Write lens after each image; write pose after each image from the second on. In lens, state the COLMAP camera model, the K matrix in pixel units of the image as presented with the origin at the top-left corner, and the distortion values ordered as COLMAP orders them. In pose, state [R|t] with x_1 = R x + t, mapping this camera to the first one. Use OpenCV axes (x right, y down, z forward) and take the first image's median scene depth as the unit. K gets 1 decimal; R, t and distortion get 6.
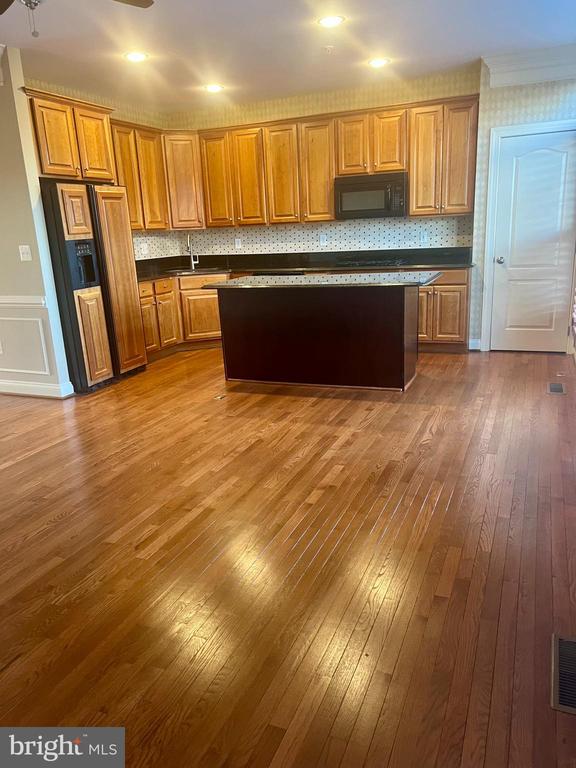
lens RADIAL K [[582.4, 0, 286.3], [0, 582.4, 385.3], [0, 0, 1]] dist [0.010485, -0.000103]
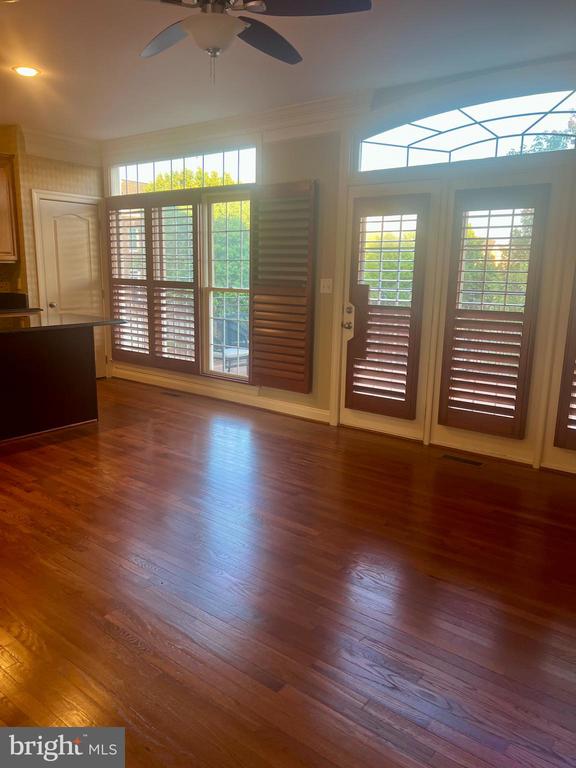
lens RADIAL K [[582.4, 0, 286.1], [0, 582.4, 385.1], [0, 0, 1]] dist [0.010485, -0.000103]
pose [[0.256176, -0.142726, 0.956035, -0.765504], [0.216448, 0.972395, 0.087170, -0.075949], [-0.942085, 0.184601, 0.279997, 0.344408]]
